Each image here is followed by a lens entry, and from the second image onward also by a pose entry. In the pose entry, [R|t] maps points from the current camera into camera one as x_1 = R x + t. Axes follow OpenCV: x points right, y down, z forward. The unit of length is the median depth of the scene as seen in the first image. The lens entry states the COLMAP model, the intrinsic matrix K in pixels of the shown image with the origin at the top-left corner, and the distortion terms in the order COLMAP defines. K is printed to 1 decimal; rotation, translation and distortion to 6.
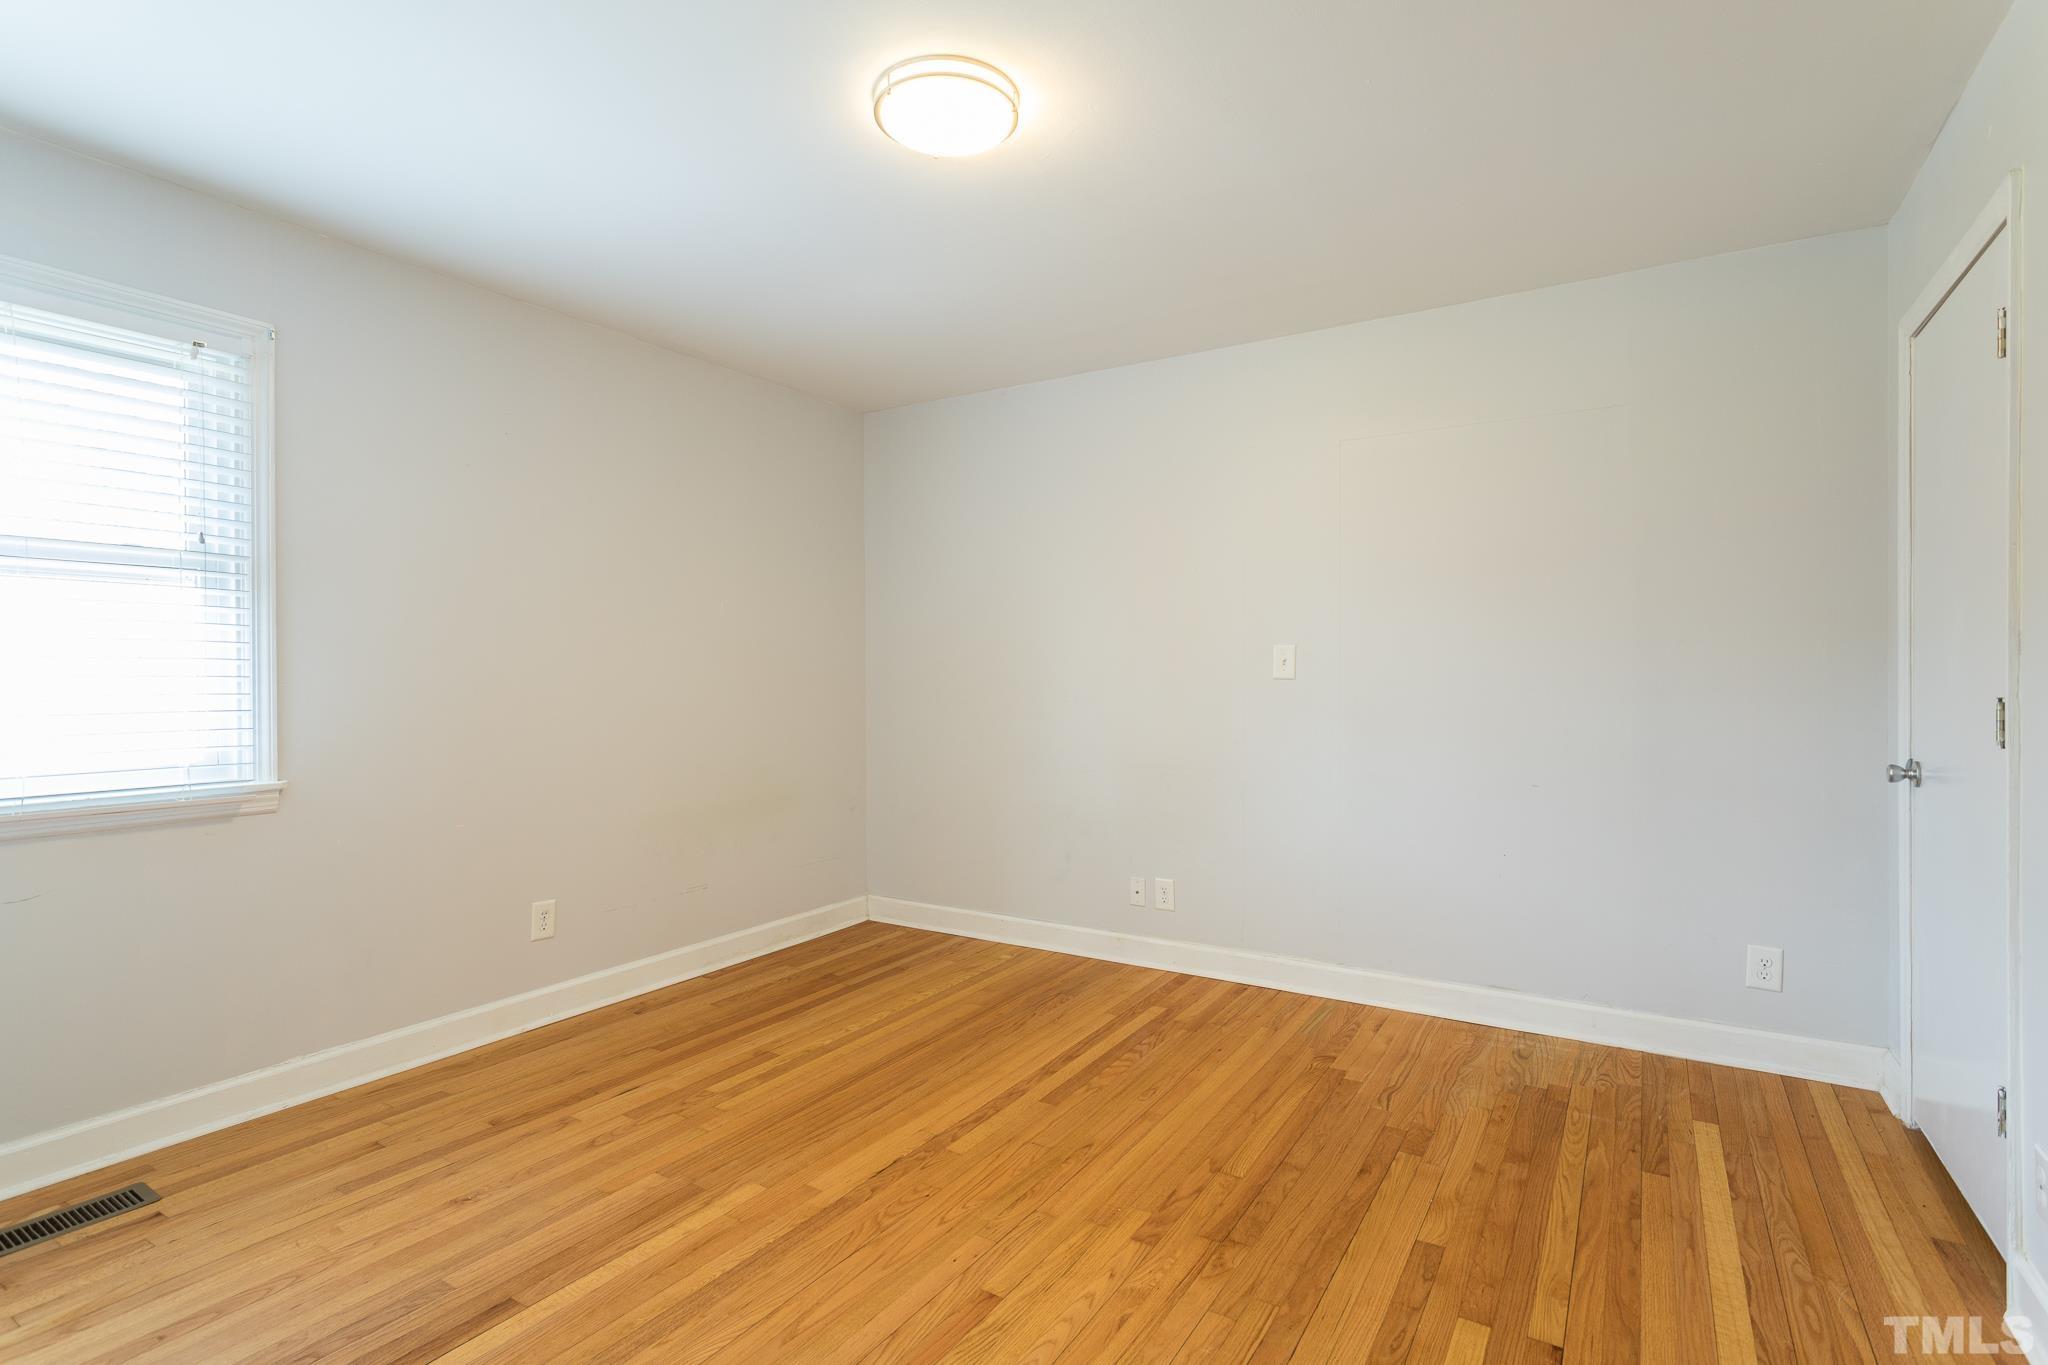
lens RADIAL K [[977.9, 0, 1029.2], [0, 977.9, 683.5], [0, 0, 1]] dist [0.005994, -0.001759]
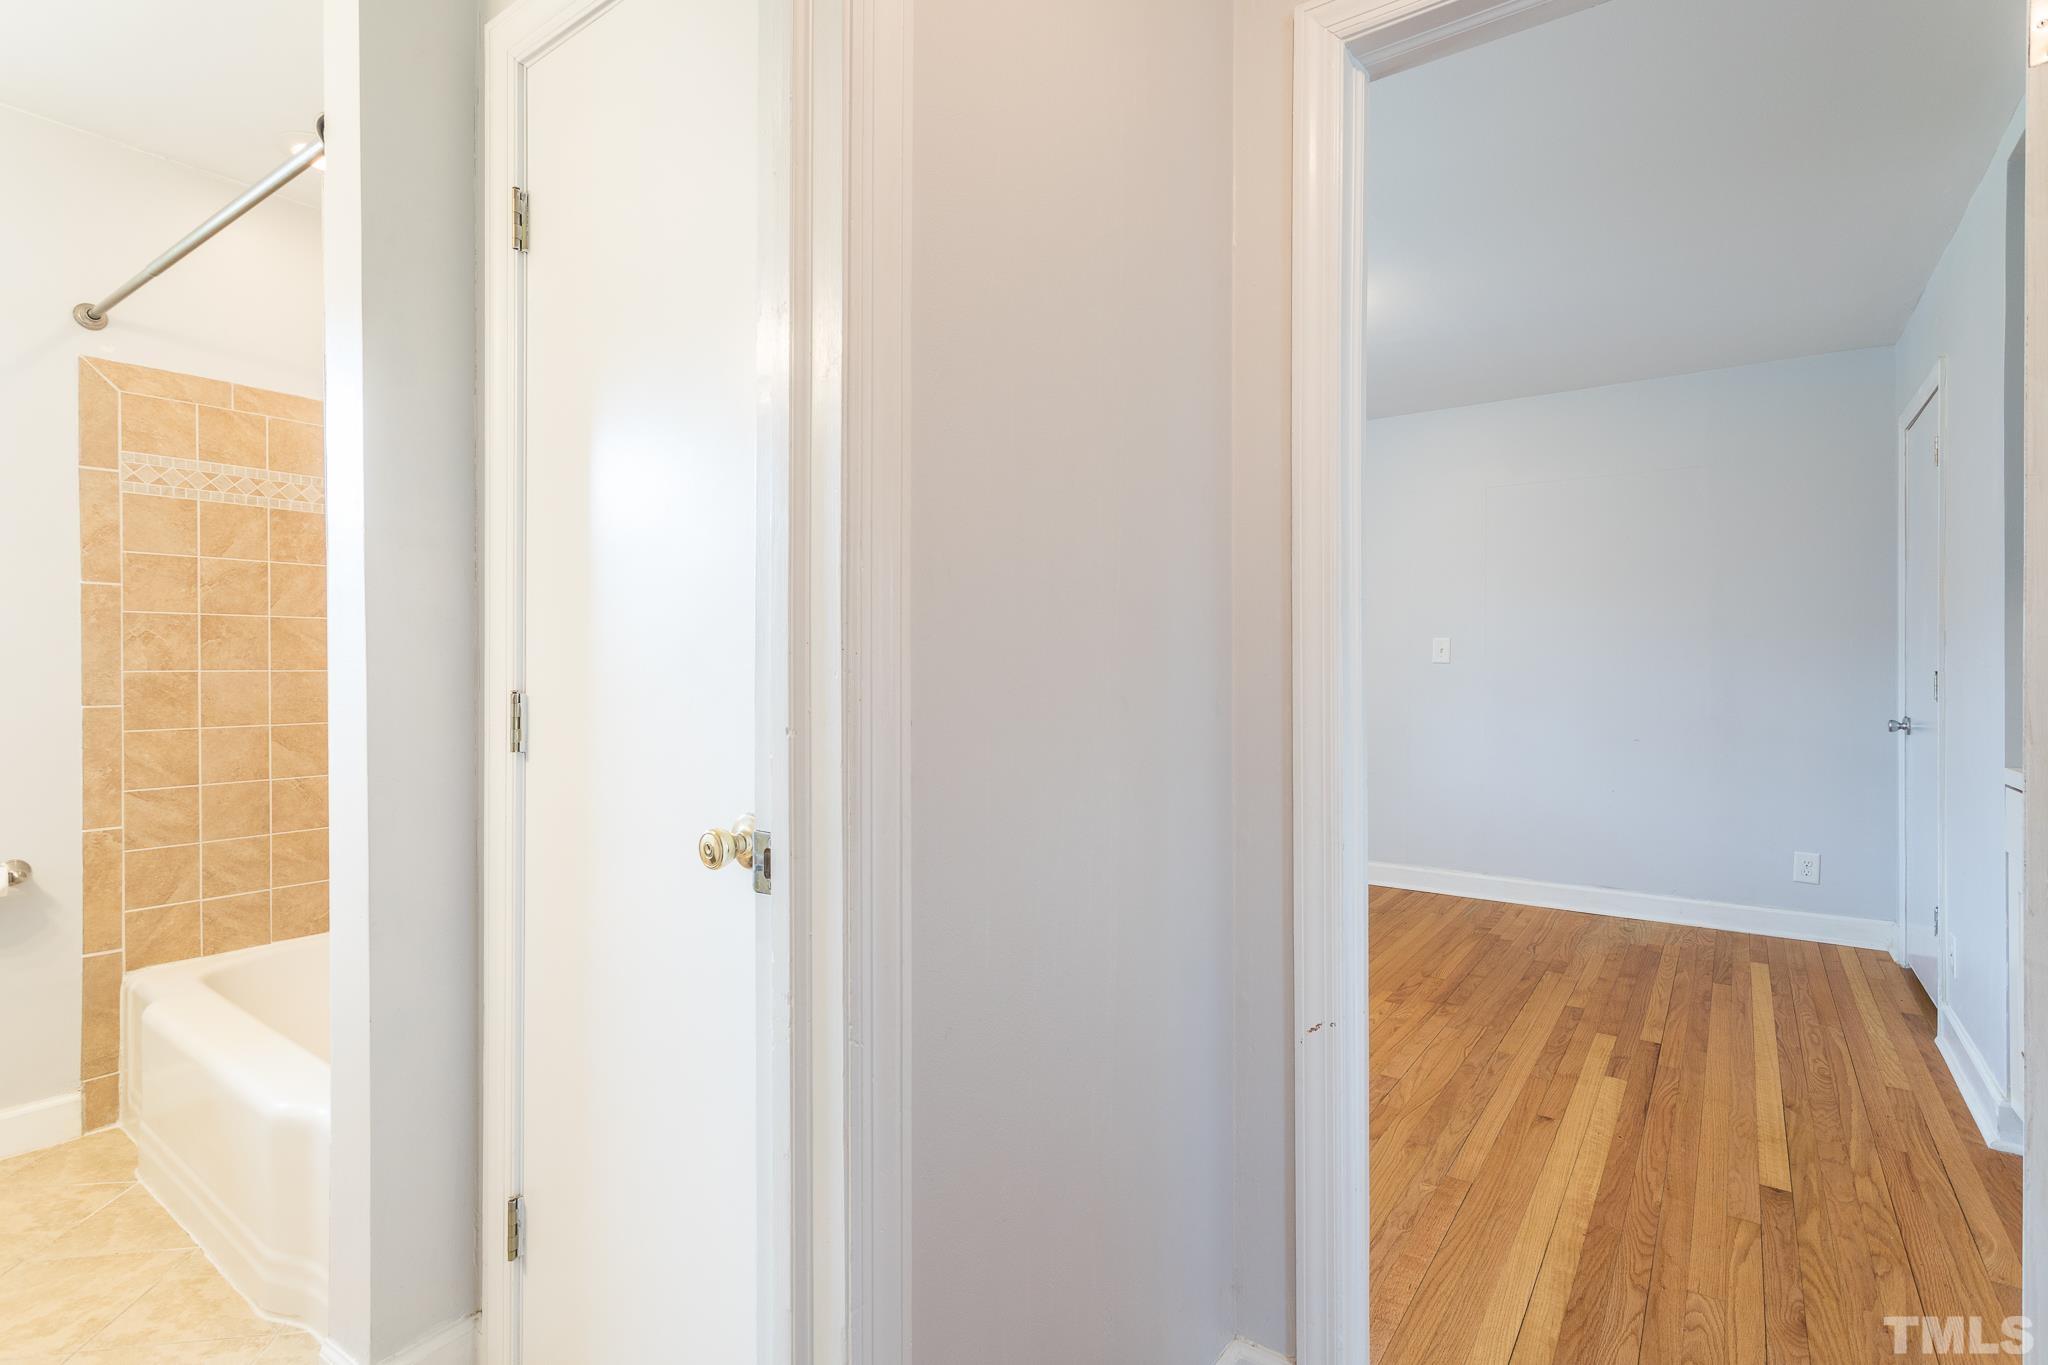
lens RADIAL K [[977.9, 0, 1029.7], [0, 977.9, 673.1], [0, 0, 1]] dist [0.005994, -0.001759]
pose [[0.997938, 0.004247, -0.064042, -0.336533], [-0.004361, 0.999989, -0.001641, 0.021677], [0.064034, 0.001917, 0.997946, -0.585271]]
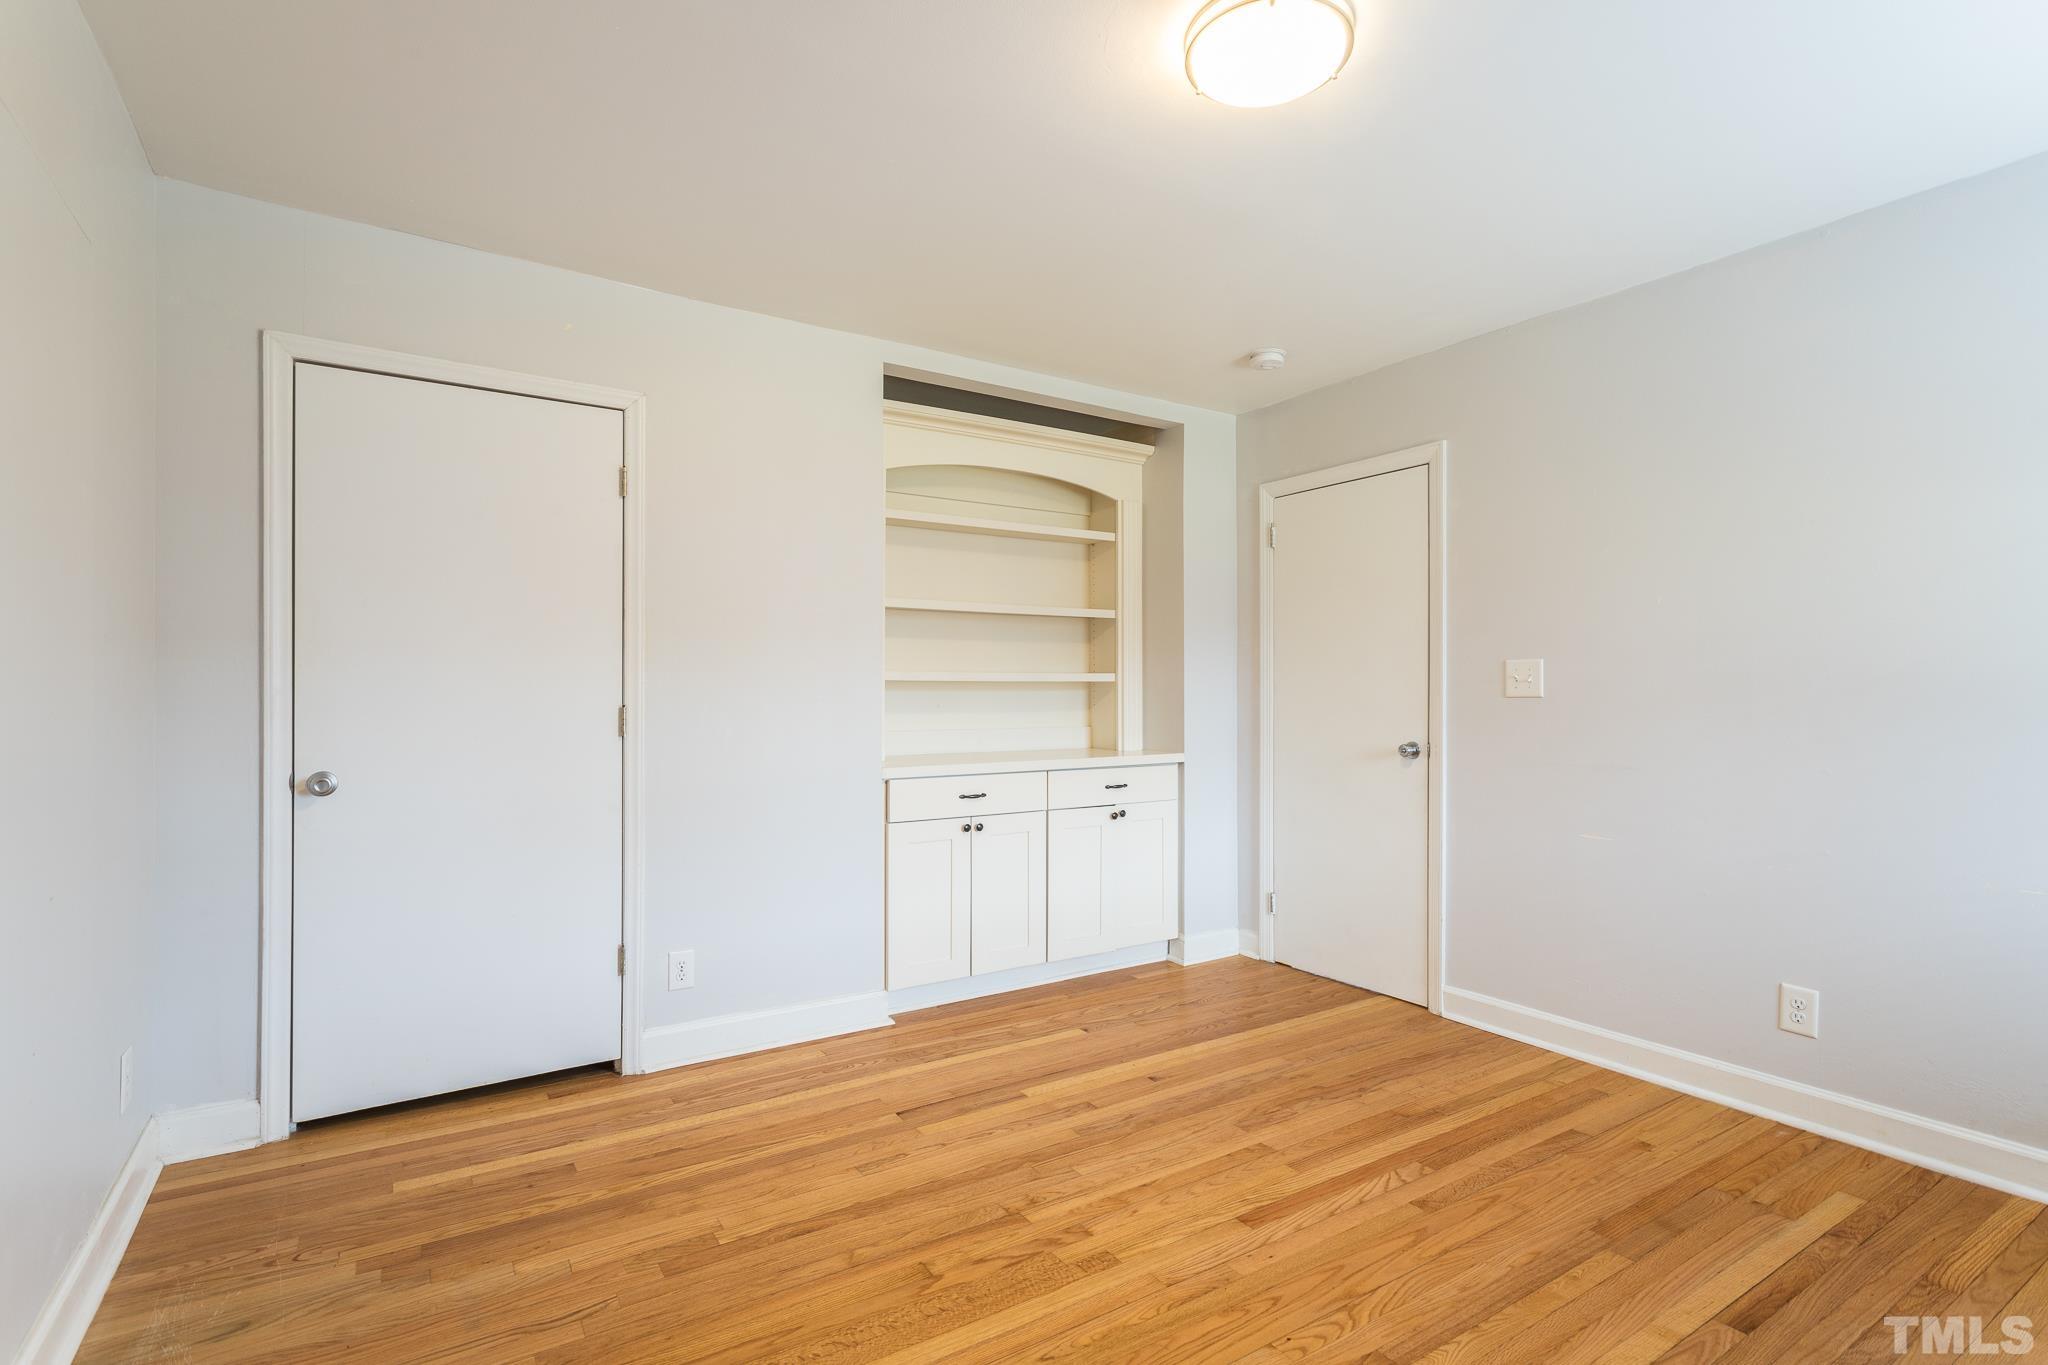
lens RADIAL K [[977.9, 0, 1035.1], [0, 977.9, 690.1], [0, 0, 1]] dist [0.005994, -0.001759]
pose [[-0.908937, 0.003231, 0.416921, -0.236594], [0.003371, 0.999994, -0.000399, -0.004257], [-0.416920, 0.001043, -0.908942, 1.708691]]
